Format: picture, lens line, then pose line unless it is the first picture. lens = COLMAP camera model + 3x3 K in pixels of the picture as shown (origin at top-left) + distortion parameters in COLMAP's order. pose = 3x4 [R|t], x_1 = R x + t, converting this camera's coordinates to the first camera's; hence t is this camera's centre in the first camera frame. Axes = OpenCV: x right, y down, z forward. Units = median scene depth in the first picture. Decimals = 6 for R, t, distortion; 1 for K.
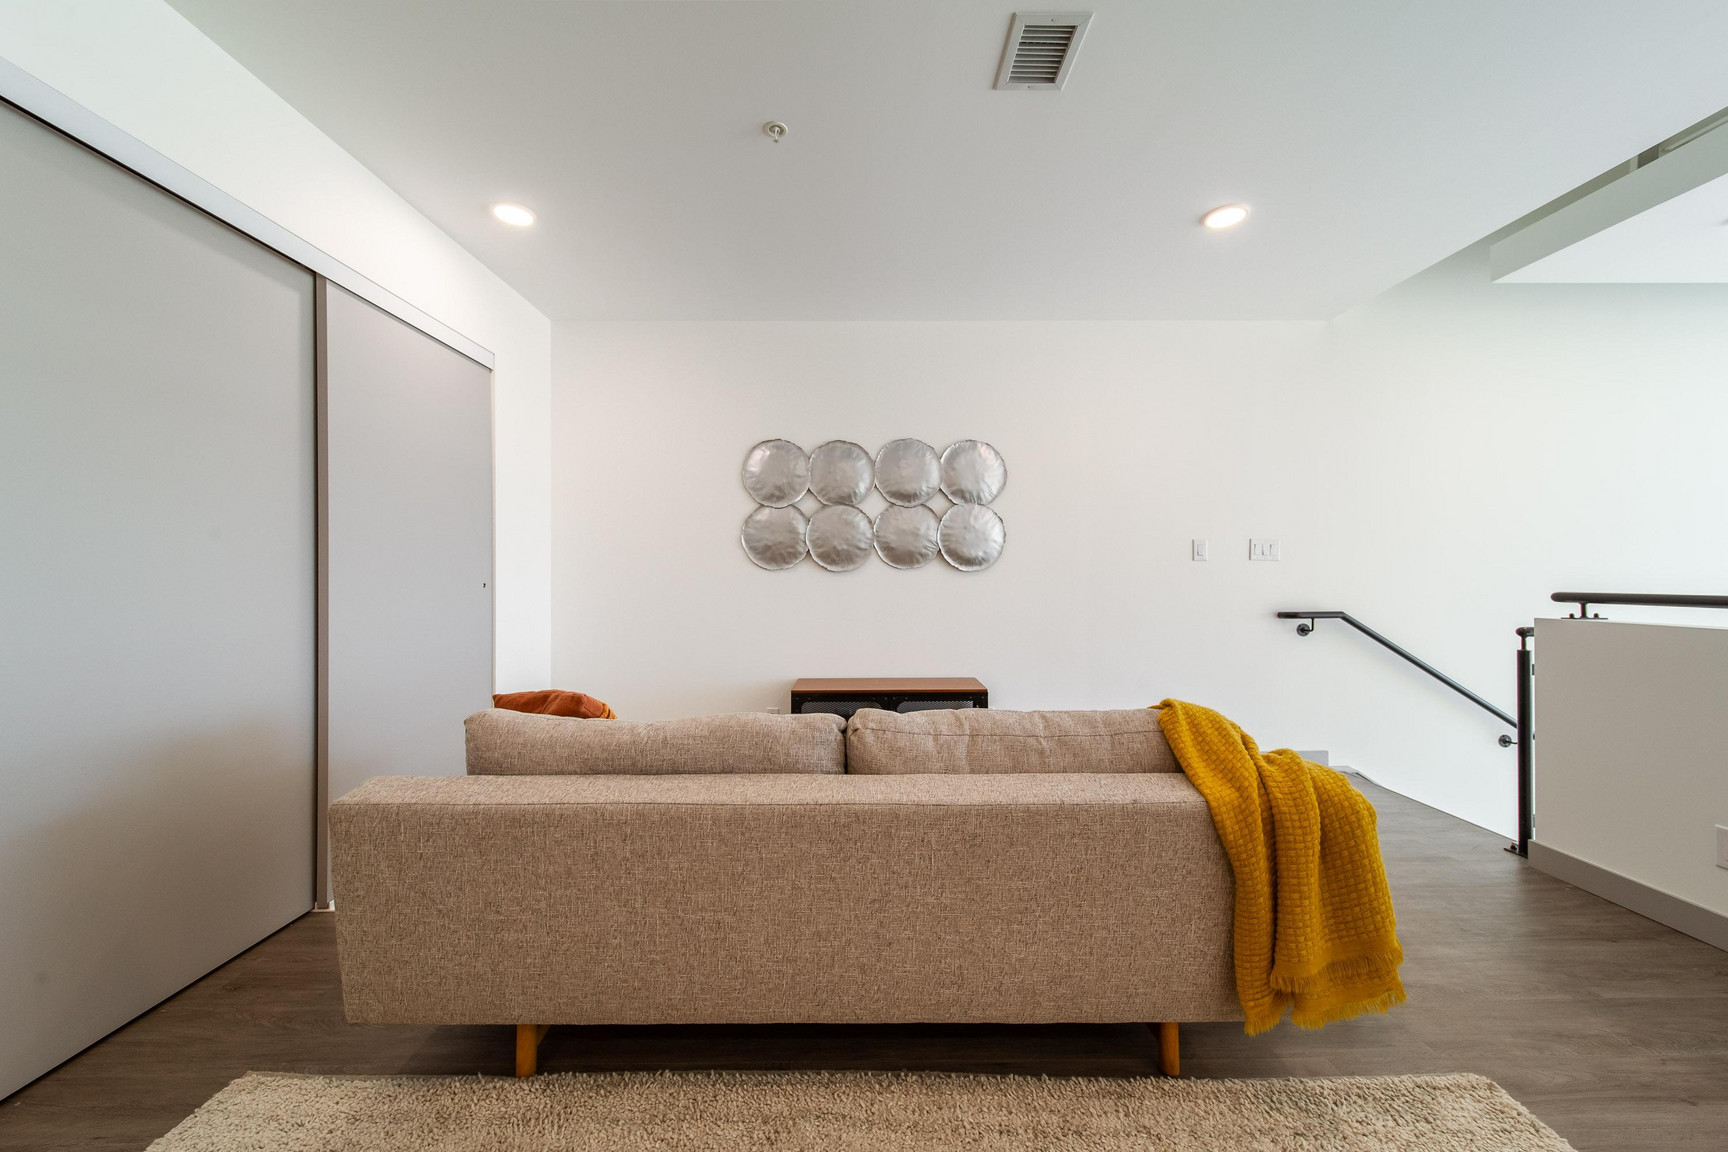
lens RADIAL K [[617.6, 0, 863.5], [0, 617.6, 574.1], [0, 0, 1]] dist [0.004278, -0.001851]
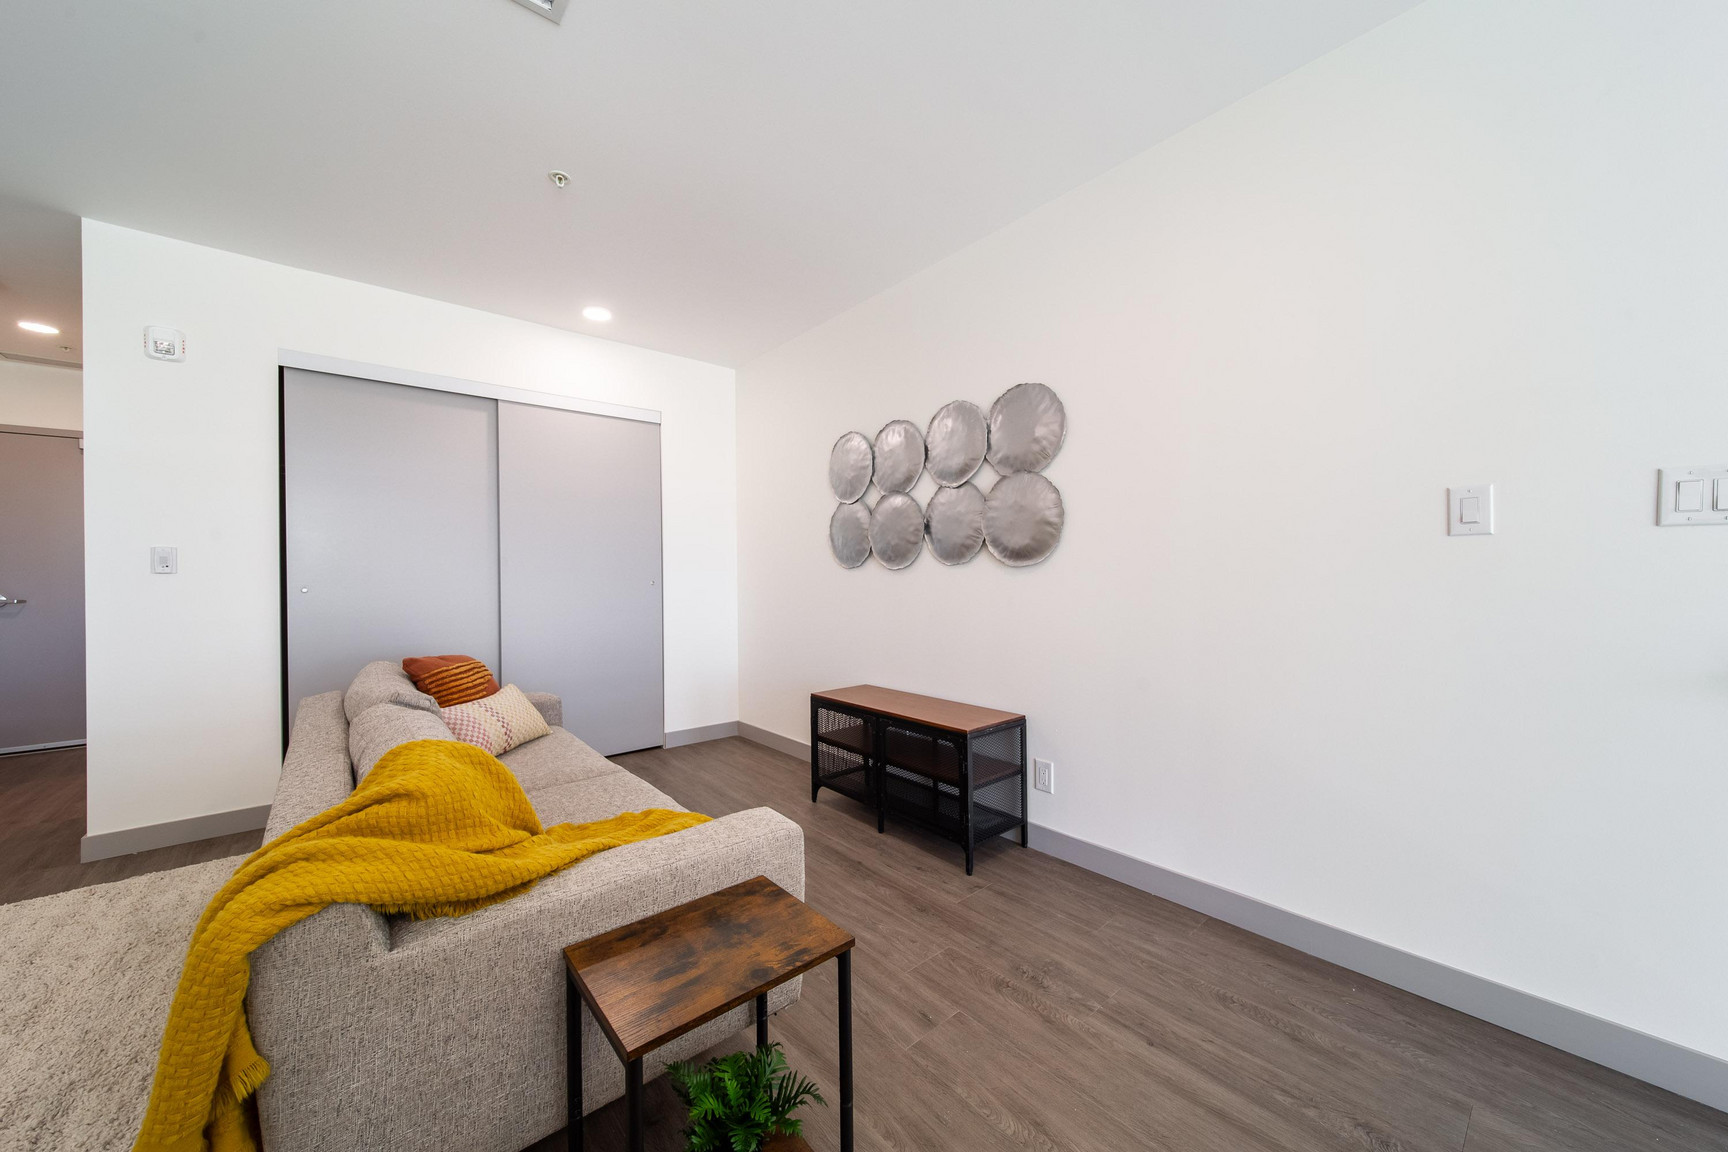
lens RADIAL K [[617.6, 0, 863.5], [0, 617.6, 574.1], [0, 0, 1]] dist [0.004278, -0.001851]
pose [[0.638886, -0.004557, -0.769288, 0.610788], [0.028436, 0.999439, 0.017695, -0.014423], [0.768775, -0.033181, 0.638657, 0.398705]]
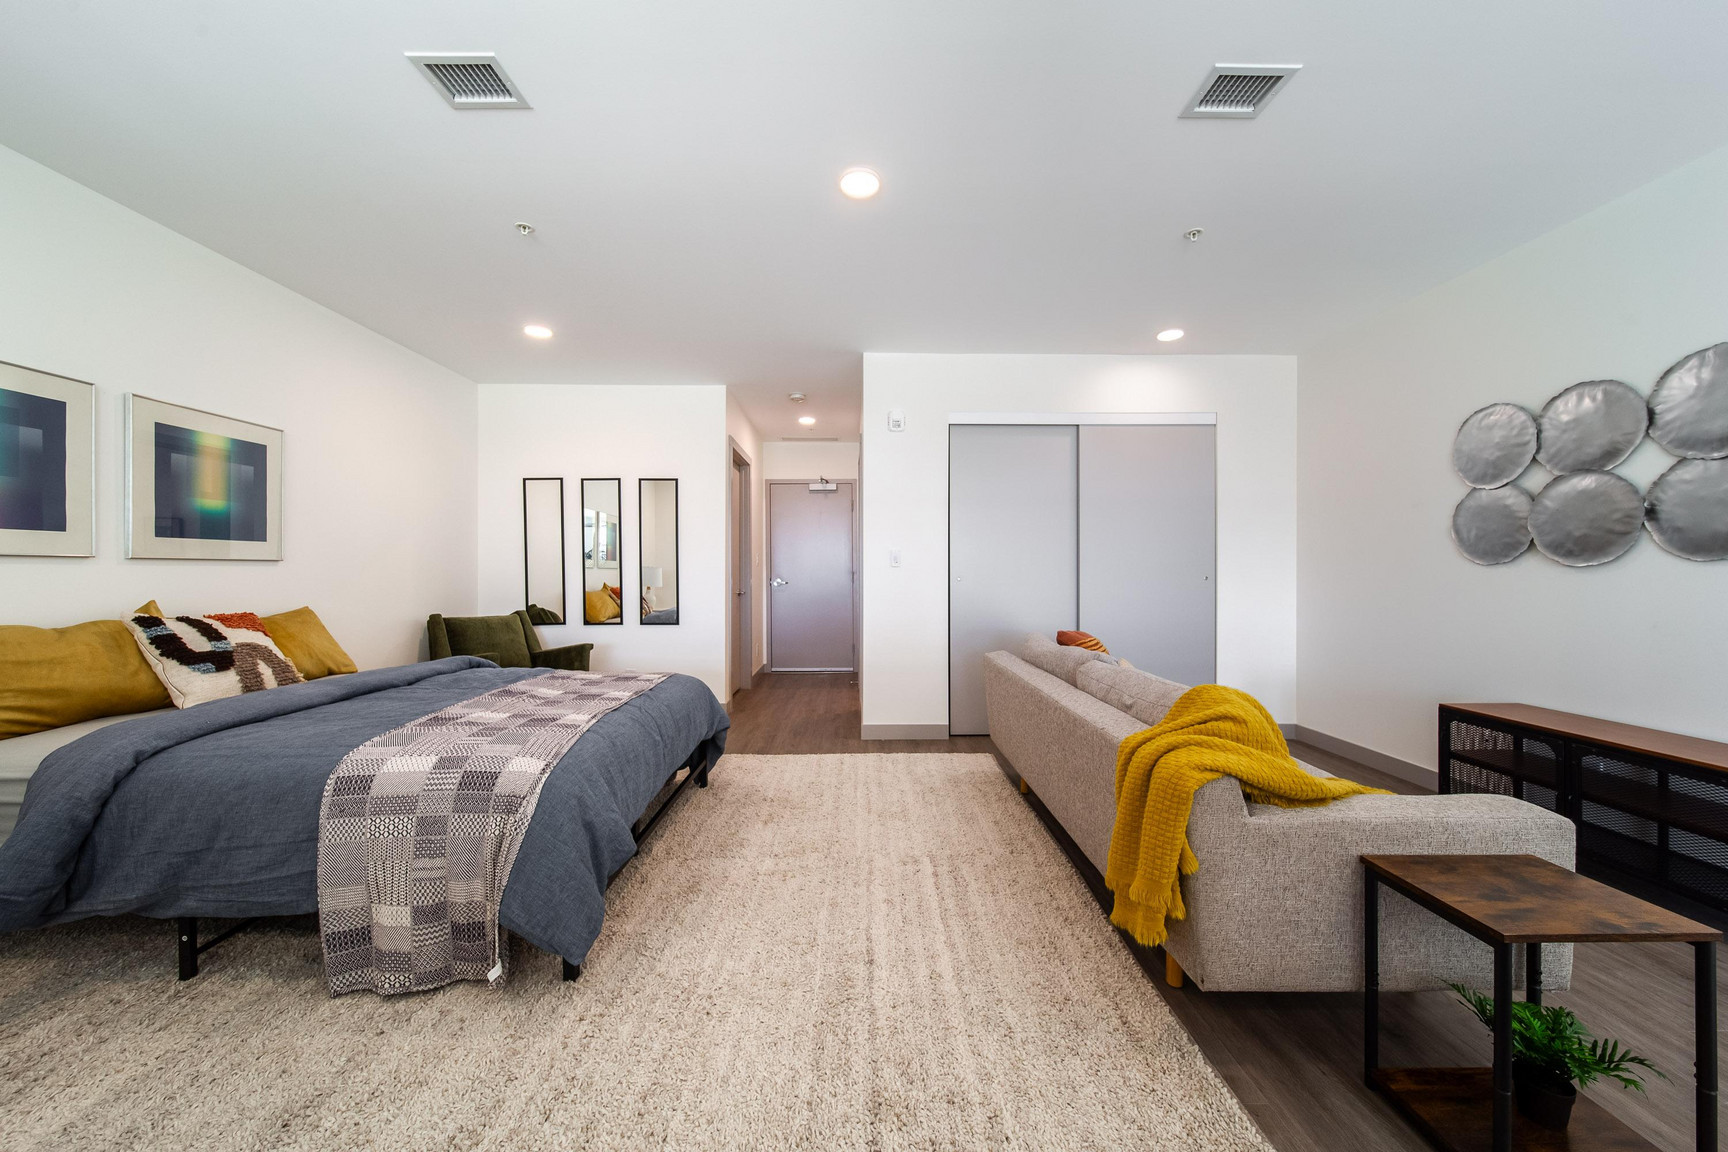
lens RADIAL K [[617.6, 0, 863.5], [0, 617.6, 574.1], [0, 0, 1]] dist [0.004278, -0.001851]
pose [[0.004053, 0.005937, -0.999974, 0.675881], [0.025507, 0.999656, 0.006039, -0.020548], [0.999666, -0.025531, 0.003900, 0.162473]]
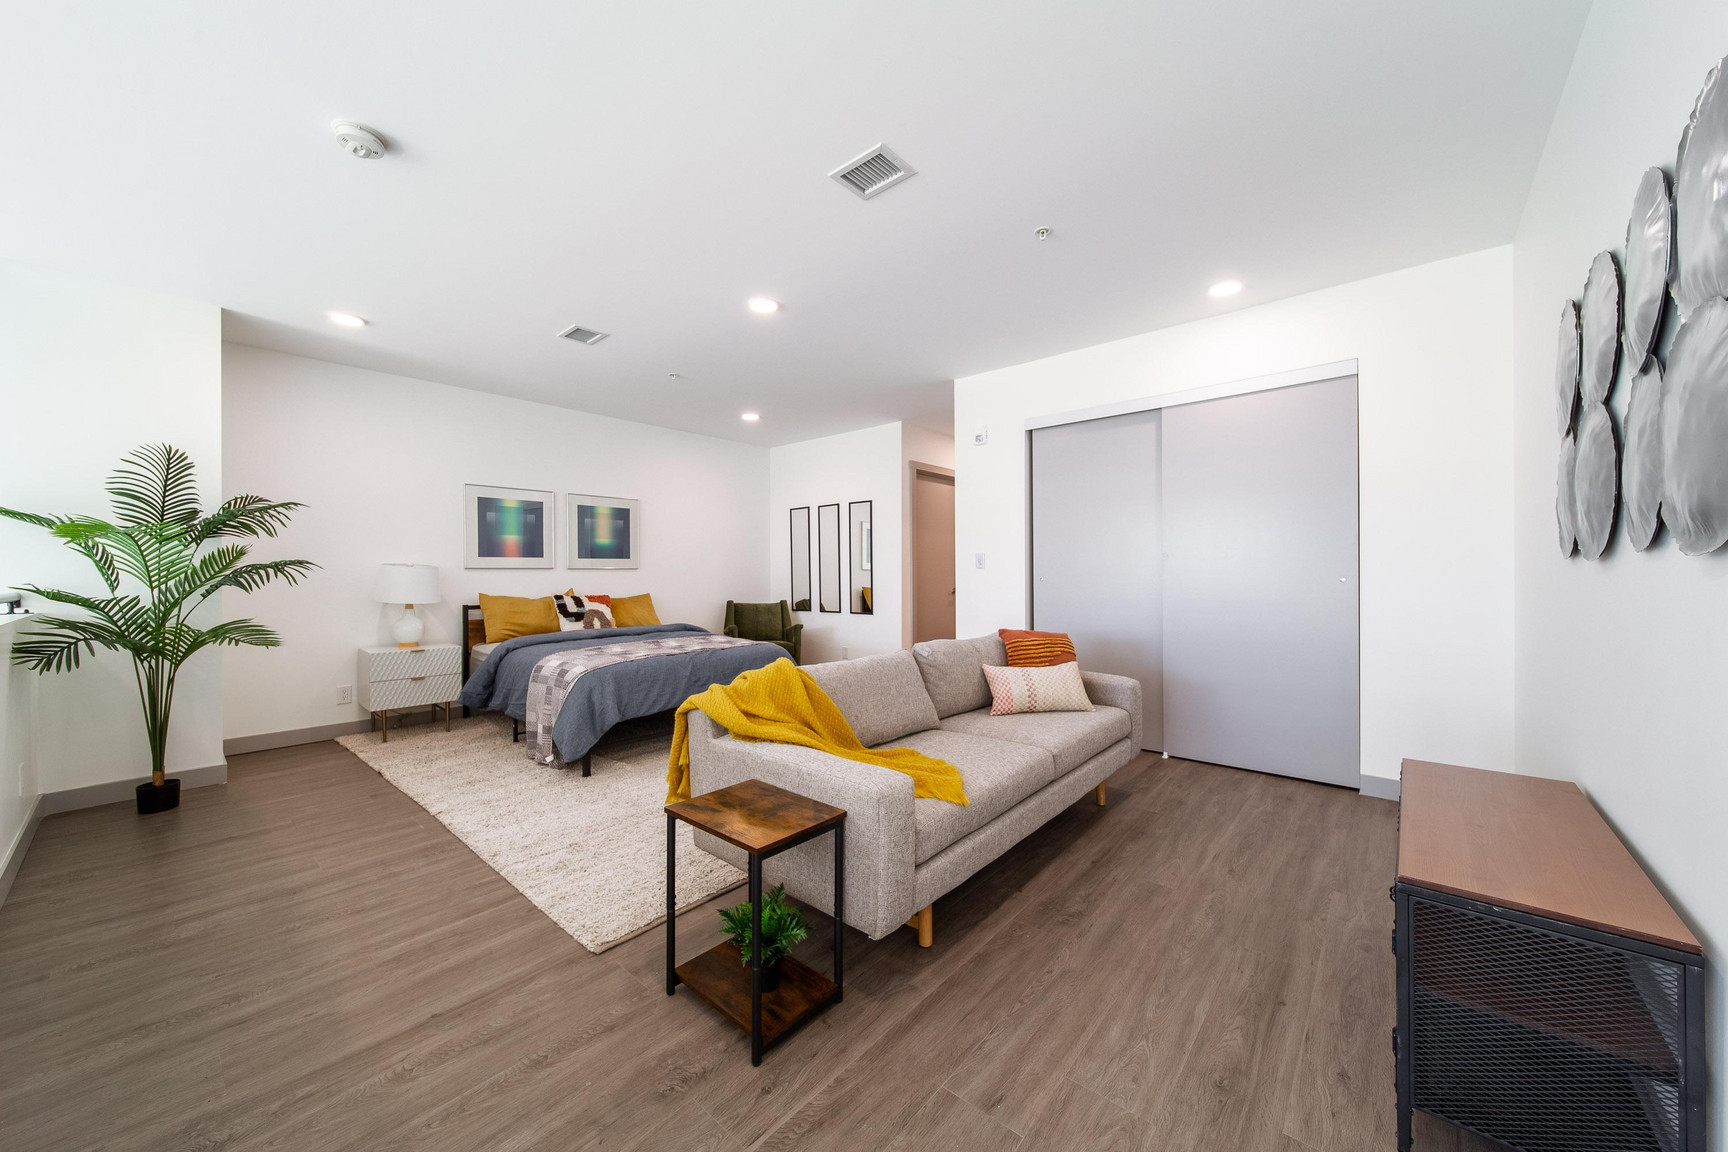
lens RADIAL K [[617.6, 0, 863.5], [0, 617.6, 574.1], [0, 0, 1]] dist [0.004278, -0.001851]
pose [[-0.665403, 0.006580, -0.746455, 0.626548], [0.025190, 0.999590, -0.013644, -0.002567], [0.746059, -0.027882, -0.665295, 0.904051]]
